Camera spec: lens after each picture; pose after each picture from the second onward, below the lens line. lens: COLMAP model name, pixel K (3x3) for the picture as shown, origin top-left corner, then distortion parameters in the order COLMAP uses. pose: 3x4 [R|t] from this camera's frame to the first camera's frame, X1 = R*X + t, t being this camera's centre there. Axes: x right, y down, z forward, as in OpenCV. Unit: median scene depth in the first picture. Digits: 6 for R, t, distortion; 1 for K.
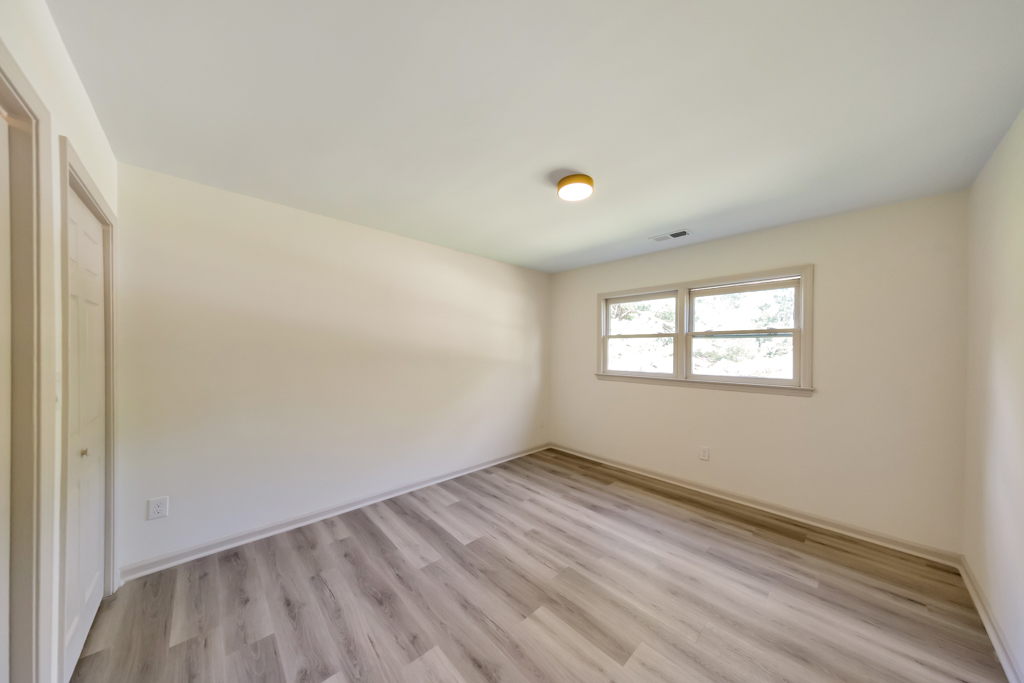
lens RADIAL K [[325.4, 0, 513.4], [0, 325.4, 348.9], [0, 0, 1]] dist [0.001522, -0.000100]
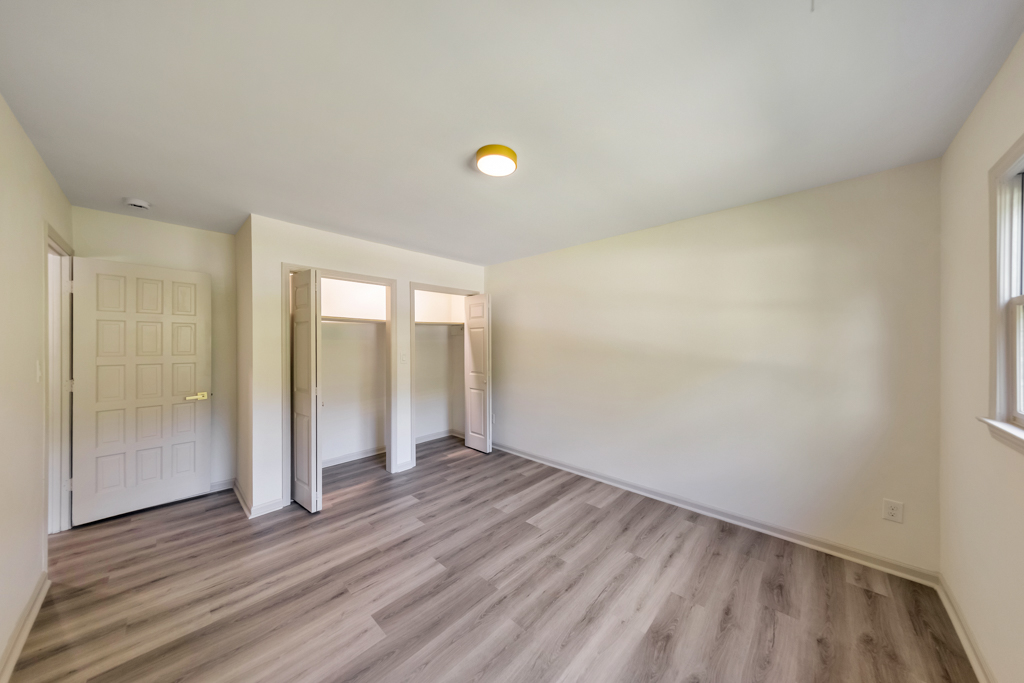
lens RADIAL K [[325.4, 0, 514.2], [0, 325.4, 344.7], [0, 0, 1]] dist [0.001522, -0.000100]
pose [[0.069797, -0.000264, -0.997561, 0.912801], [-0.001556, 0.999999, -0.000373, 0.004082], [0.997560, 0.001579, 0.069797, 0.850285]]
